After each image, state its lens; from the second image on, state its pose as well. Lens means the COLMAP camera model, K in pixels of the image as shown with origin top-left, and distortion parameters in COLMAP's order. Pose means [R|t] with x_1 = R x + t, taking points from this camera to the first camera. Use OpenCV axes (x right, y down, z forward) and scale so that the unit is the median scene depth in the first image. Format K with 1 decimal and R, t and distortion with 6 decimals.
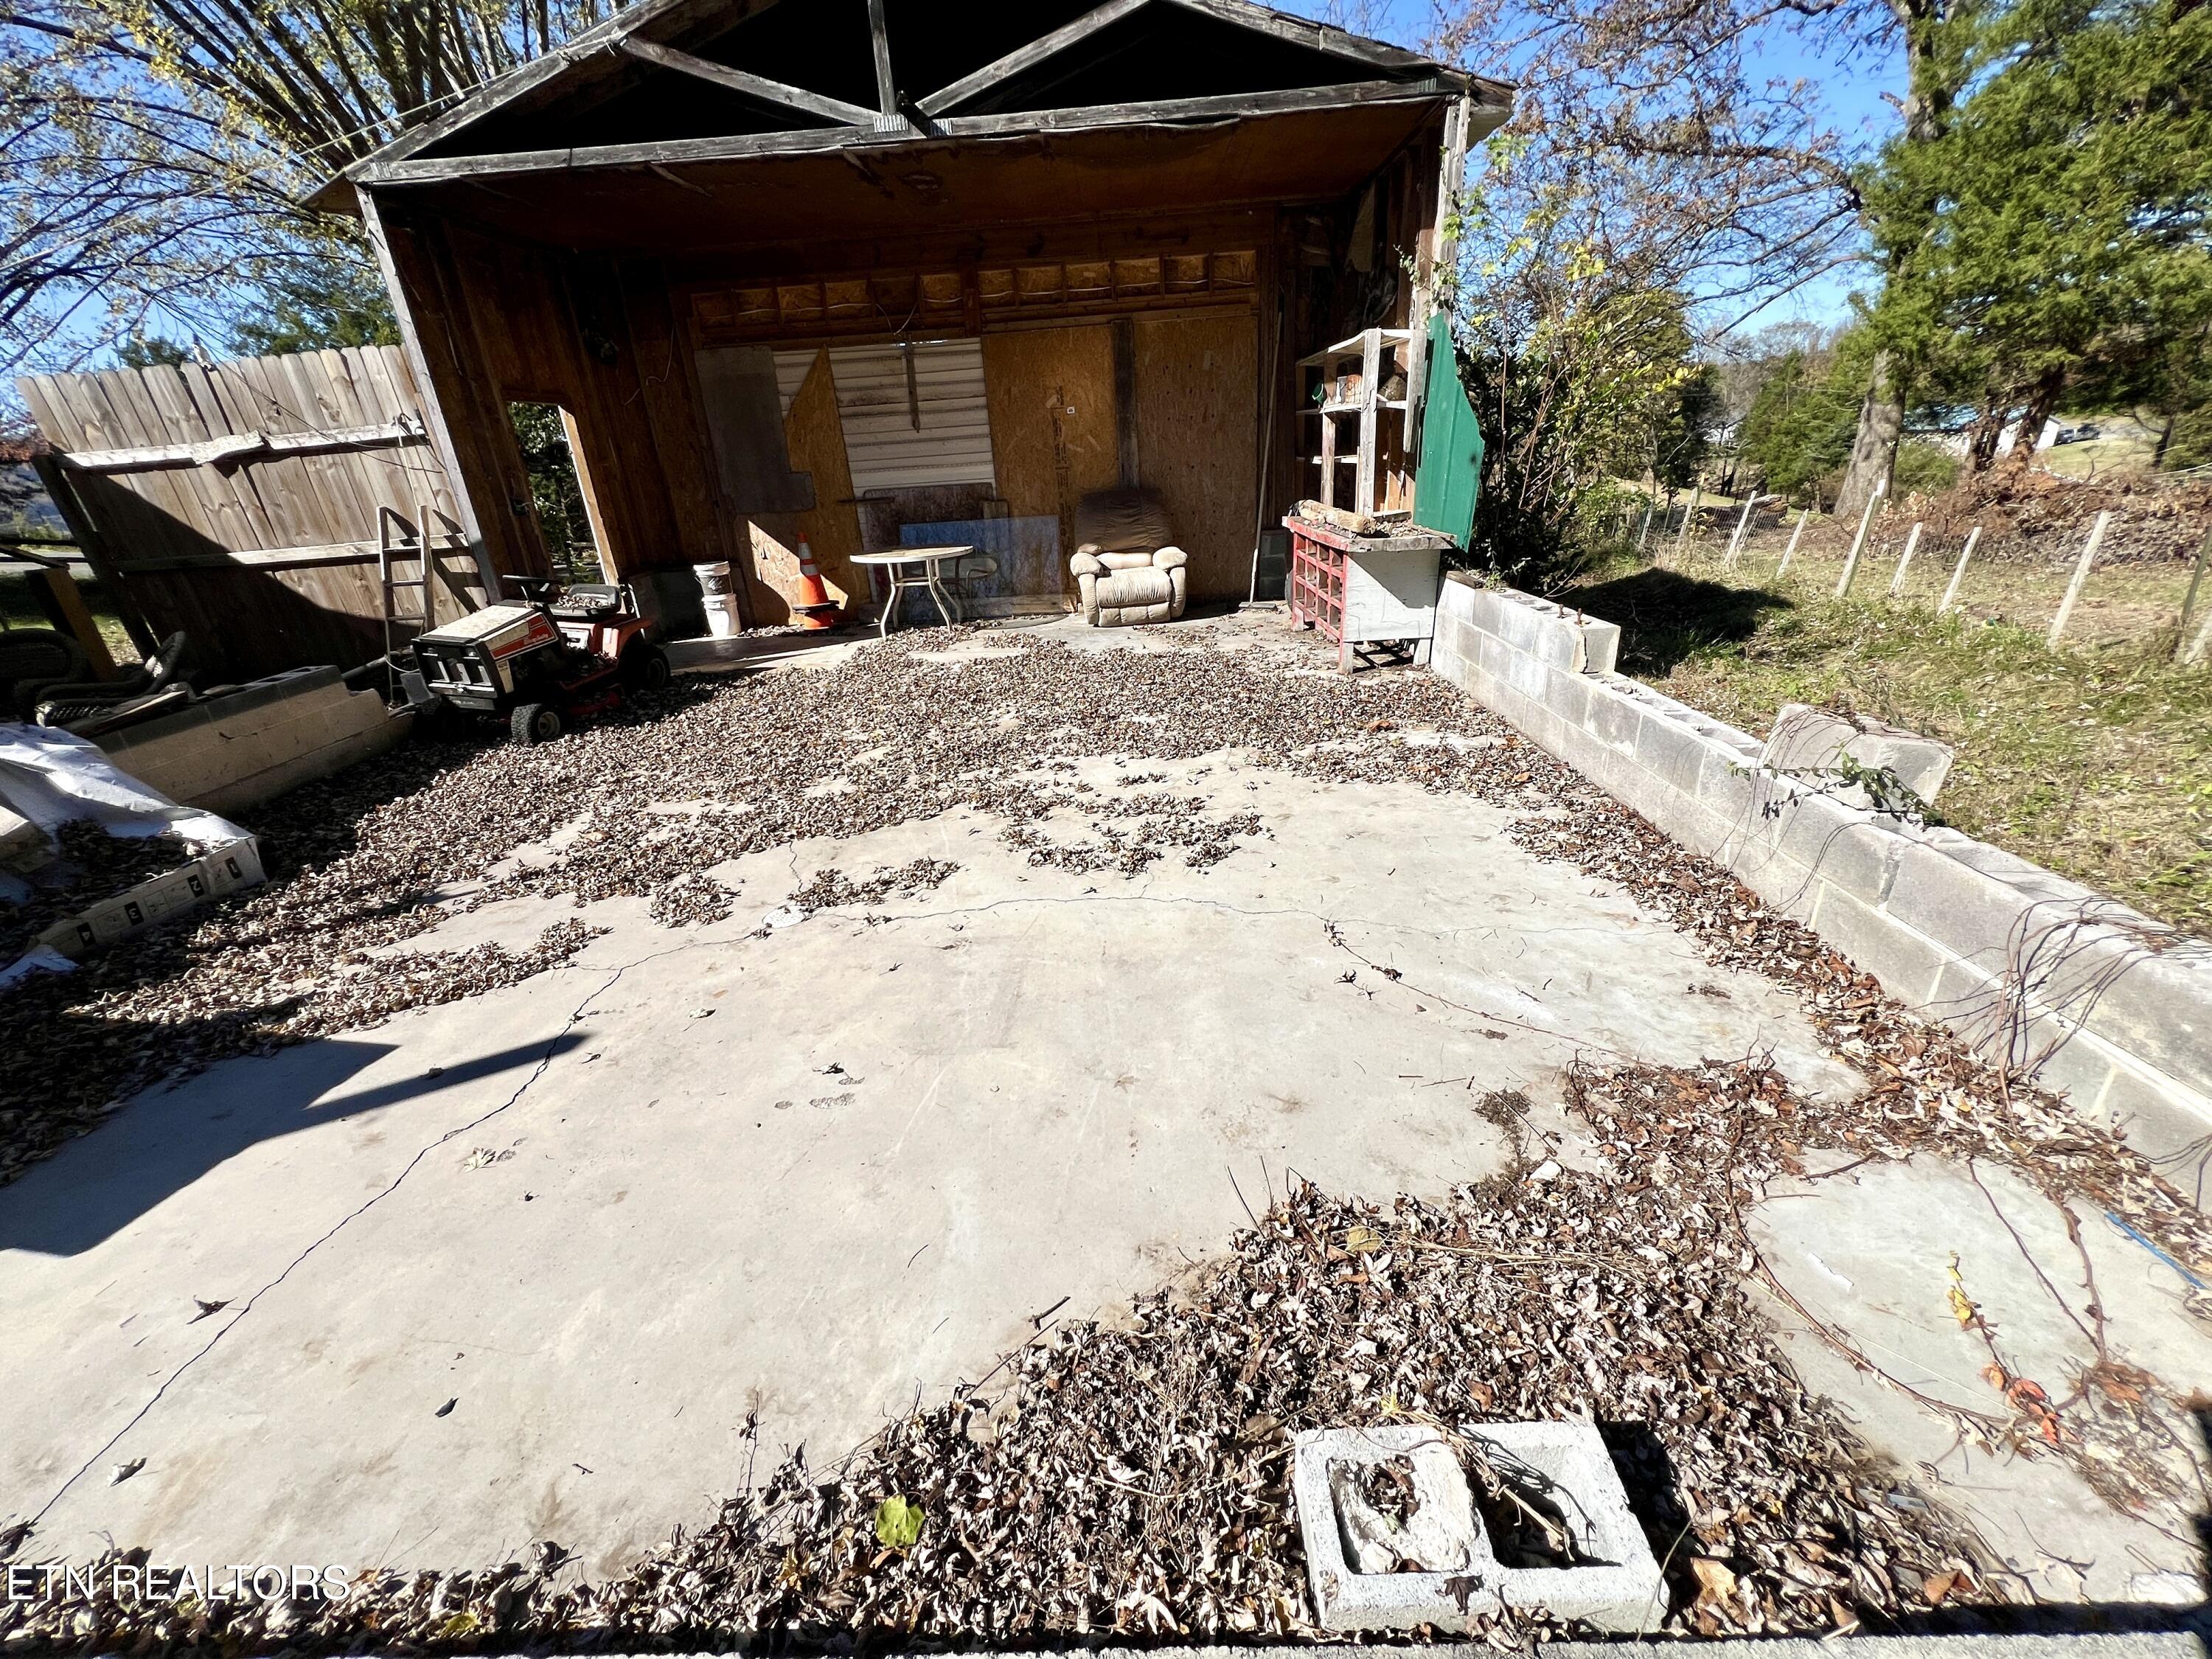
lens RADIAL K [[880.7, 0, 1102.7], [0, 880.7, 823.0], [0, 0, 1]] dist [-0.003146, 0.000686]
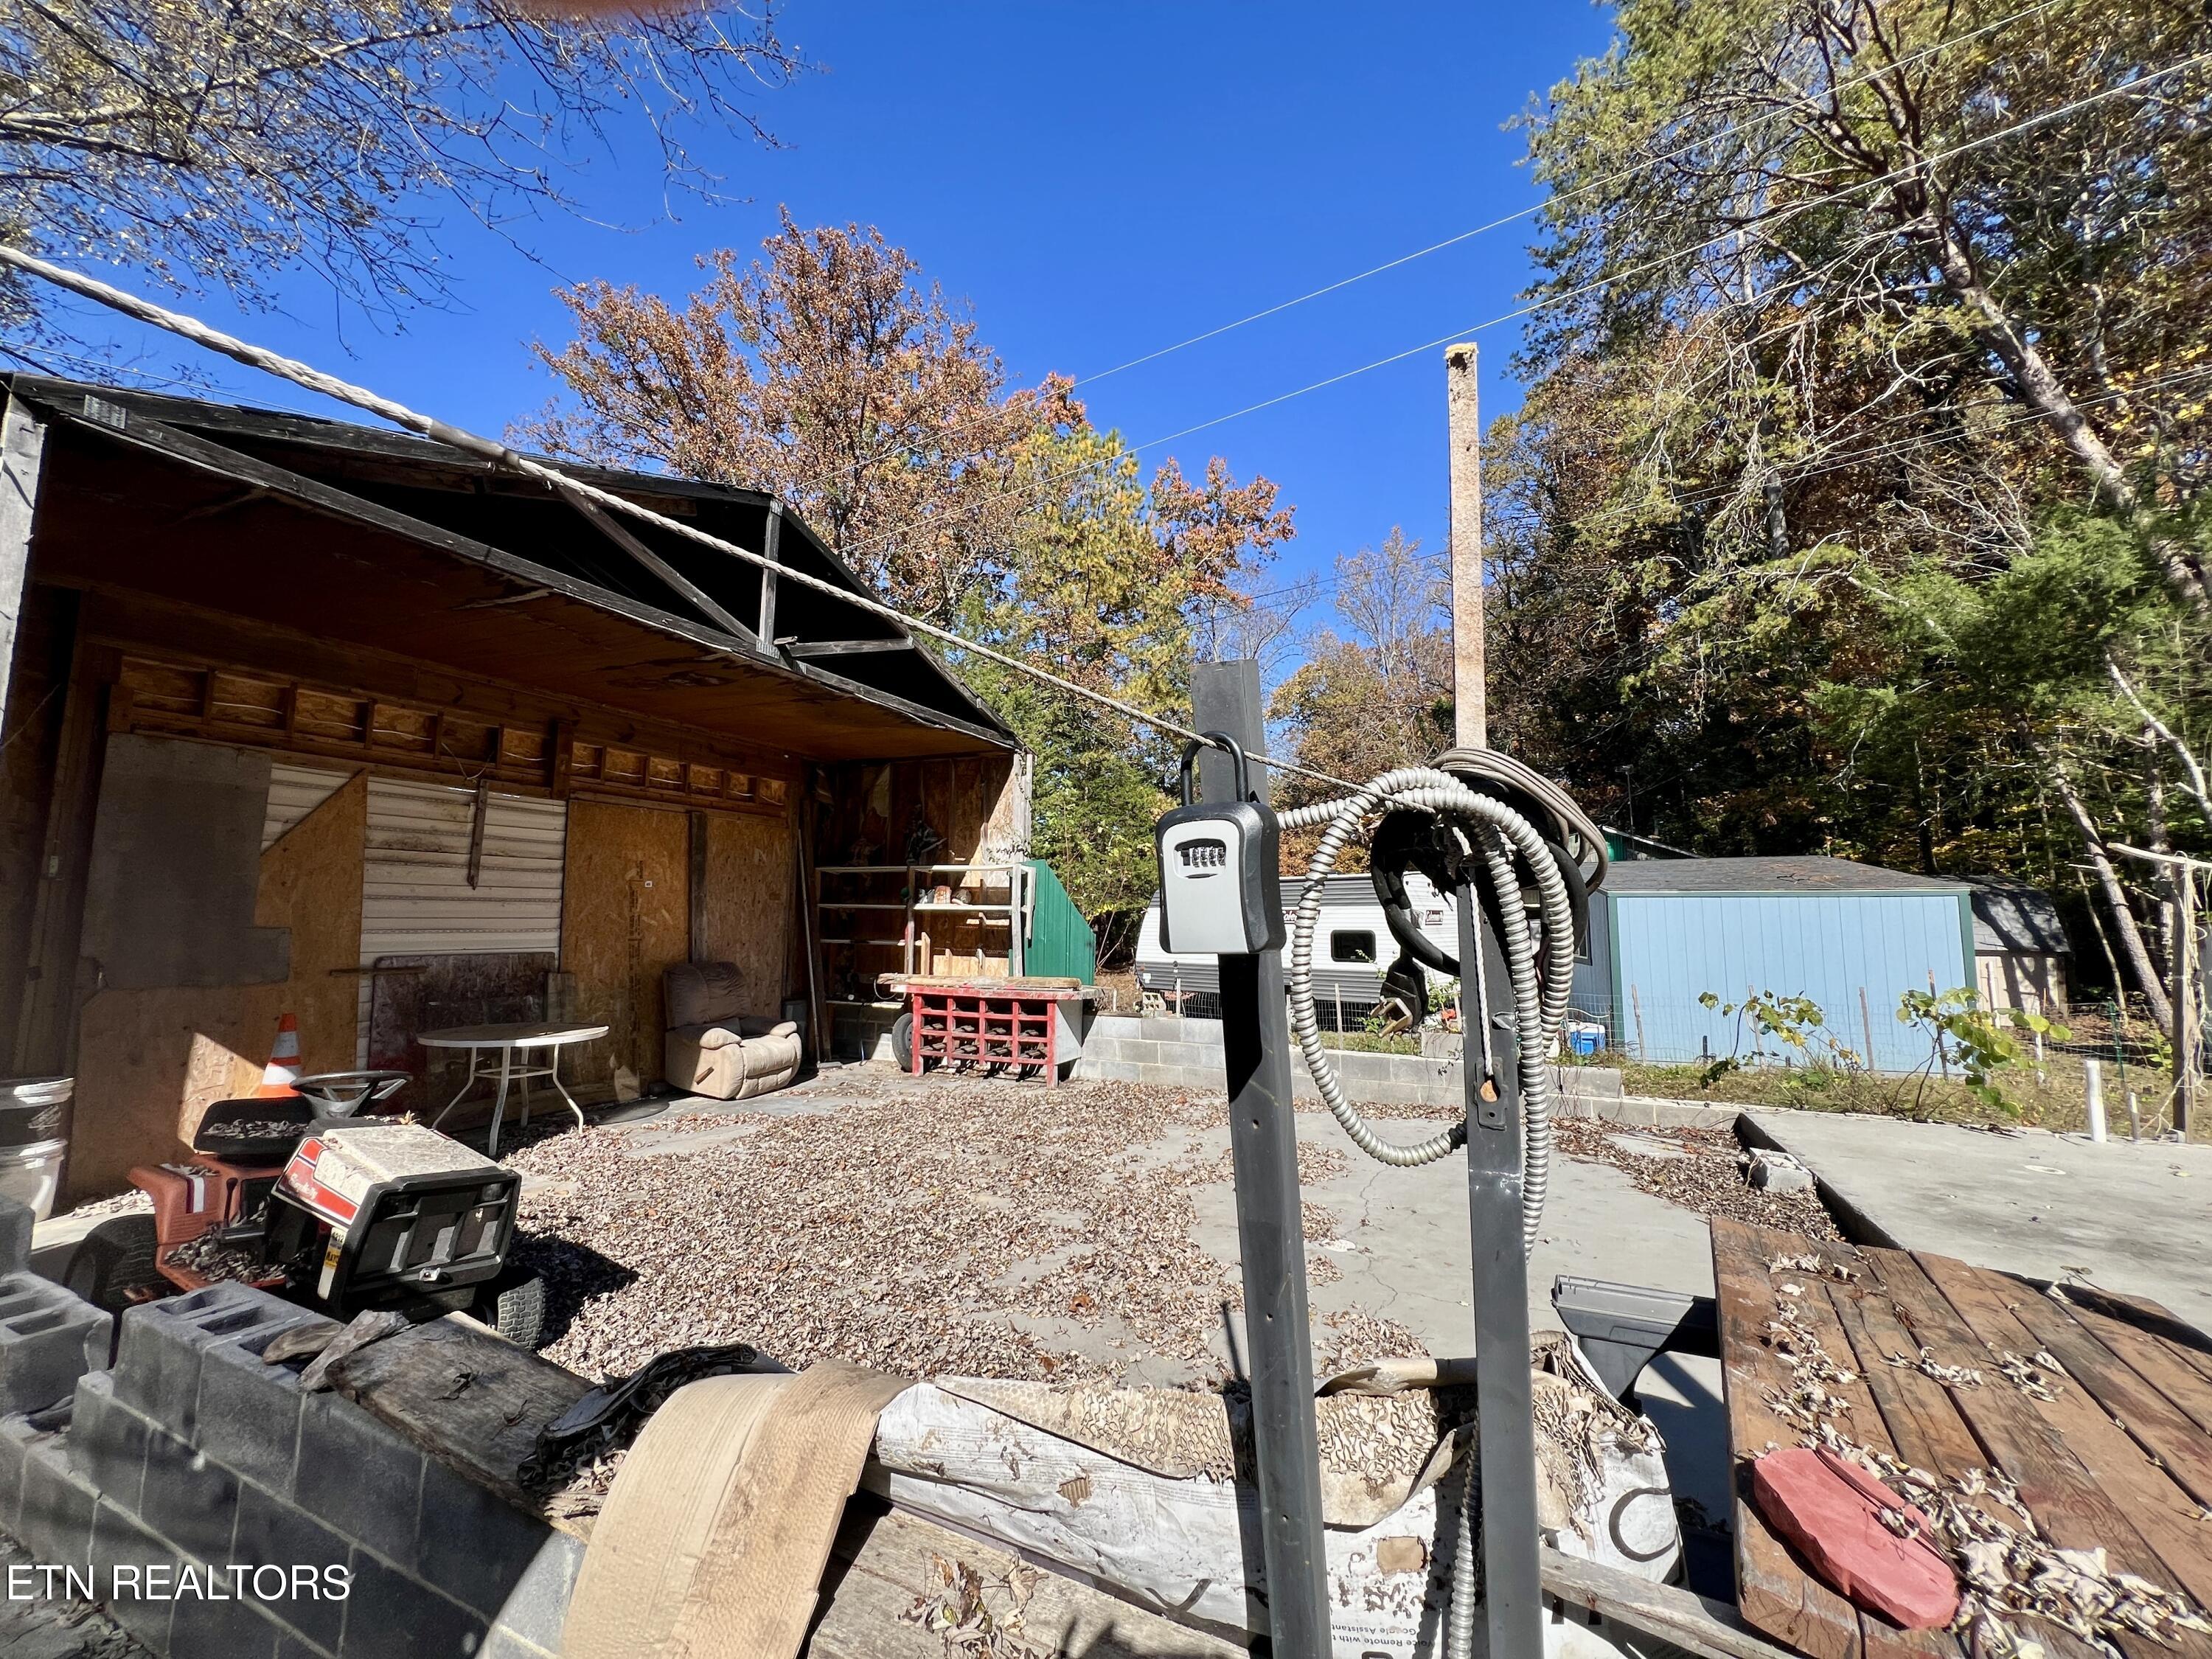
lens RADIAL K [[880.7, 0, 1102.7], [0, 880.7, 823.0], [0, 0, 1]] dist [-0.003146, 0.000686]
pose [[0.403429, 0.164004, 0.900193, -0.847002], [0.329421, 0.891804, -0.310108, -0.078217], [-0.853655, 0.421649, 0.305754, 0.299282]]
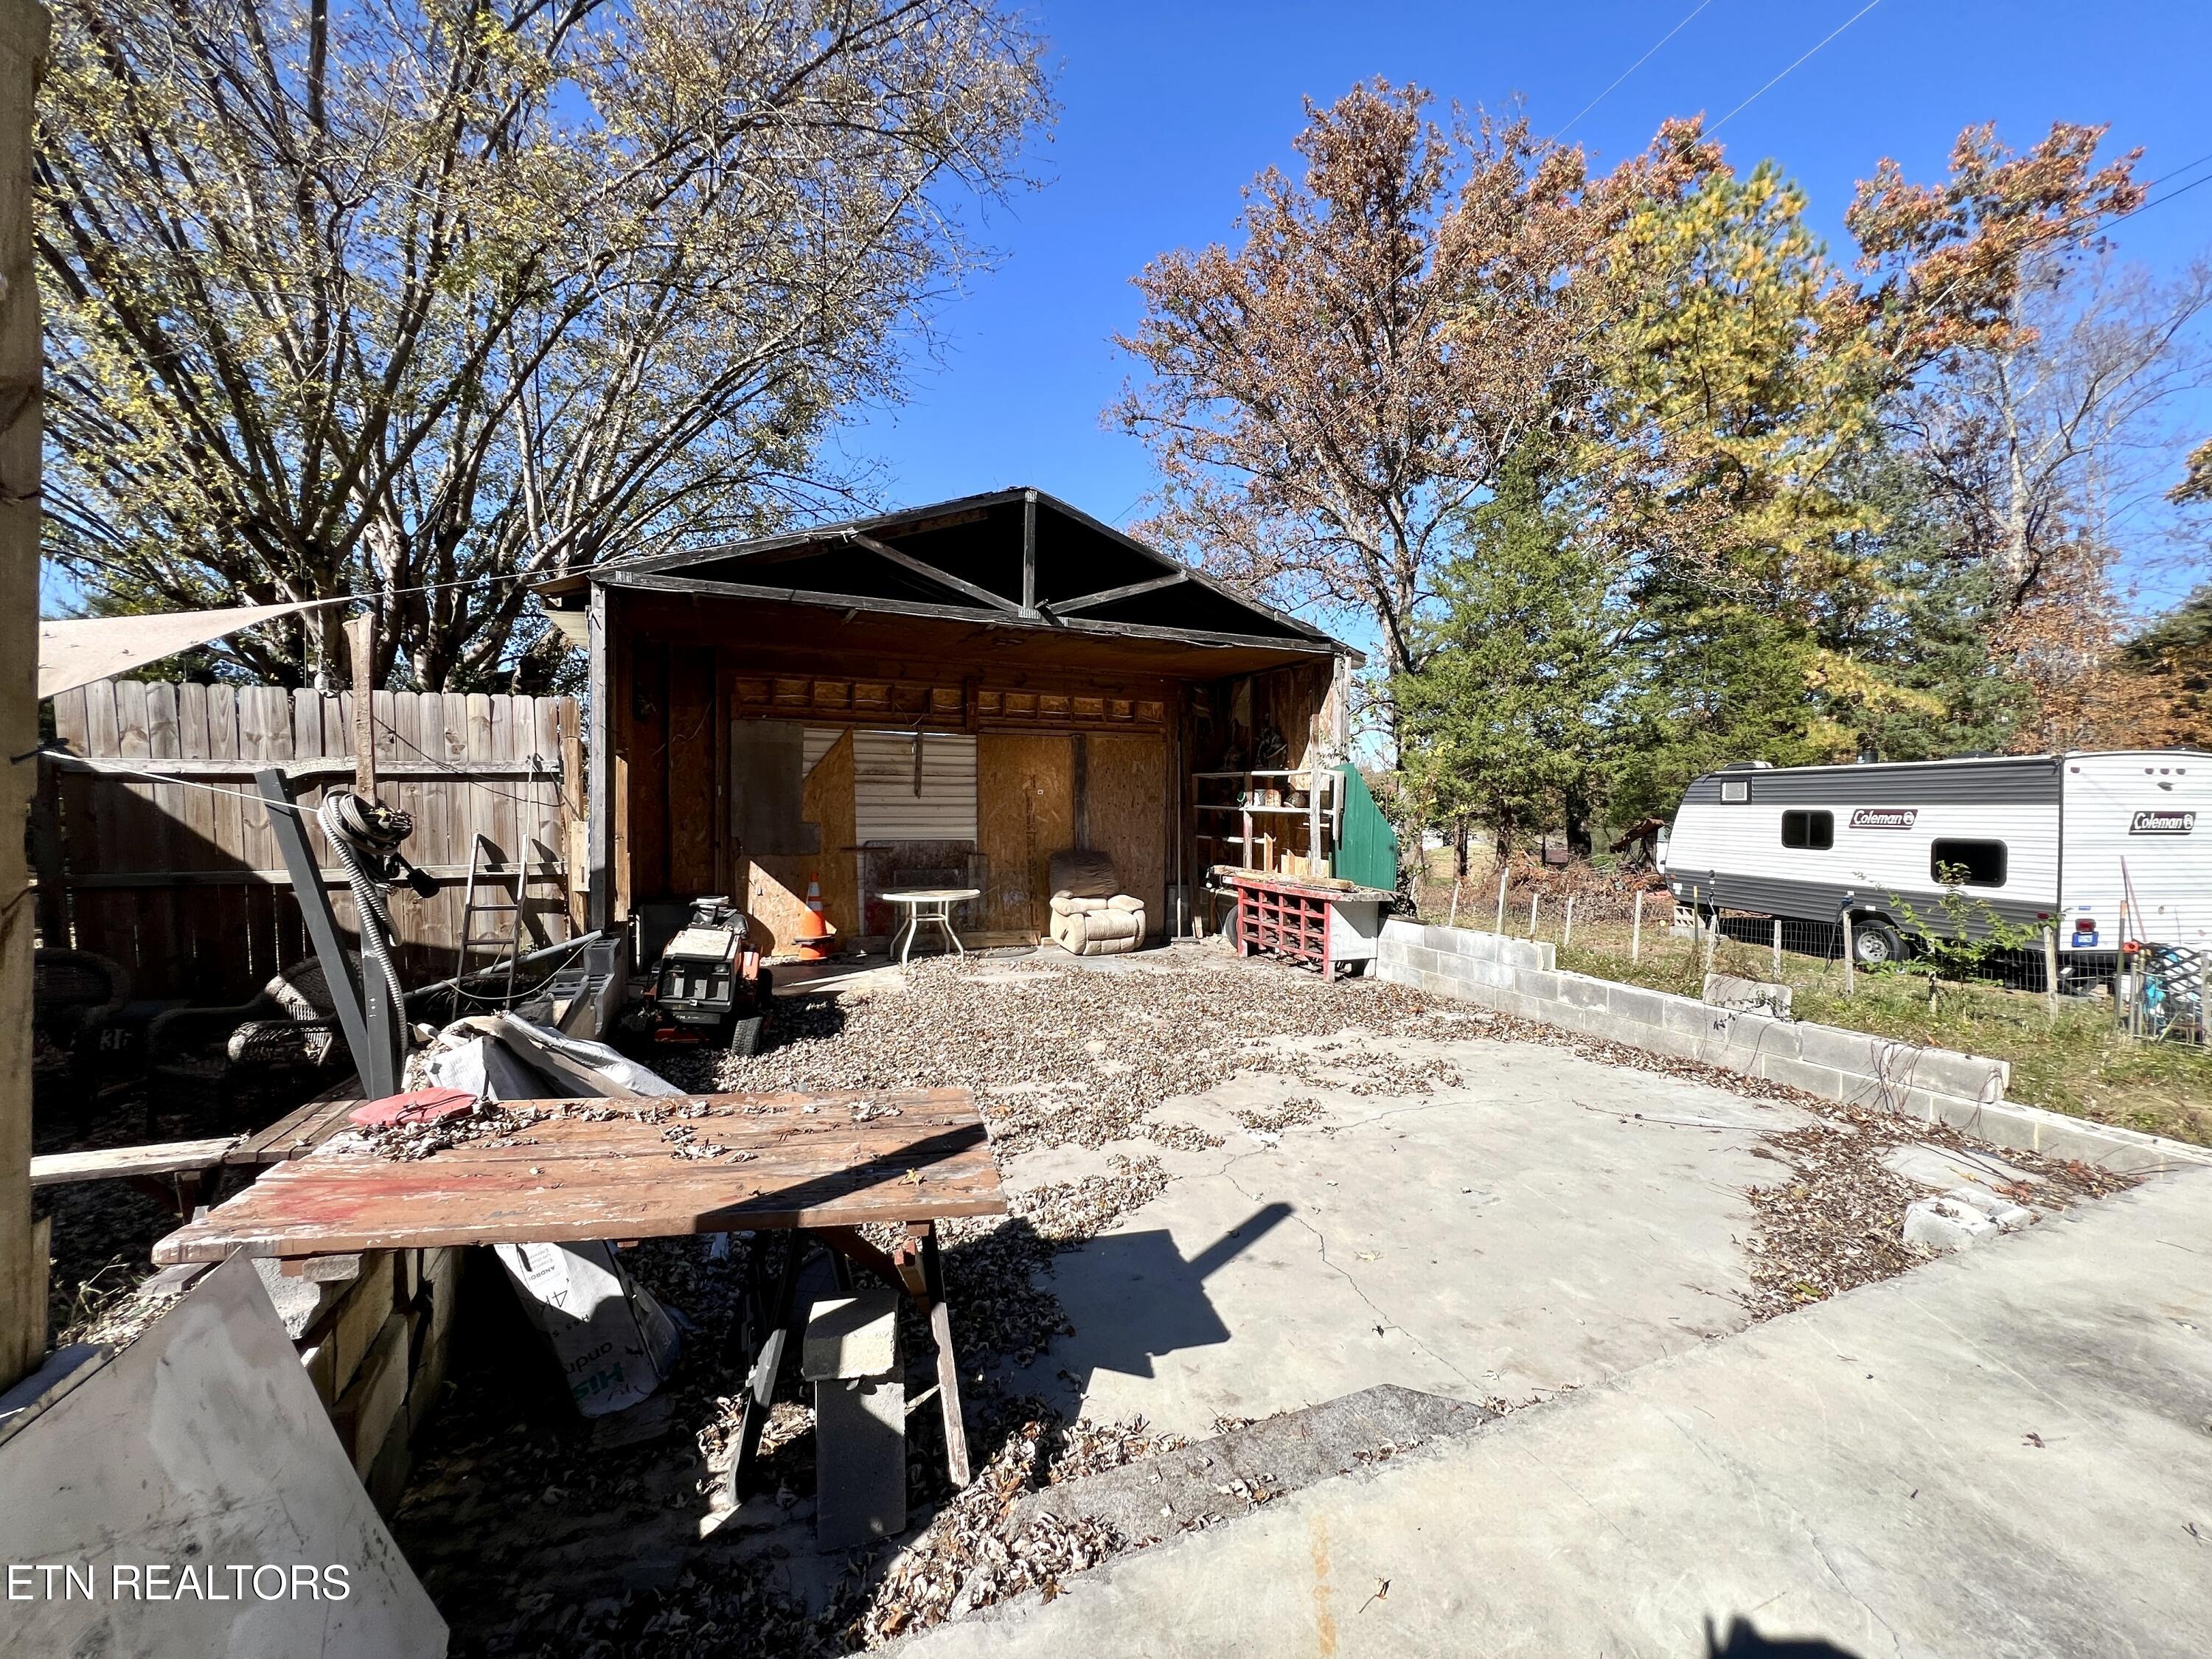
lens RADIAL K [[880.7, 0, 1102.7], [0, 880.7, 823.0], [0, 0, 1]] dist [-0.003146, 0.000686]
pose [[0.909613, 0.062375, 0.410748, -0.571137], [0.099014, 0.927631, -0.360136, 0.058096], [-0.403486, 0.368254, 0.837609, -0.125027]]
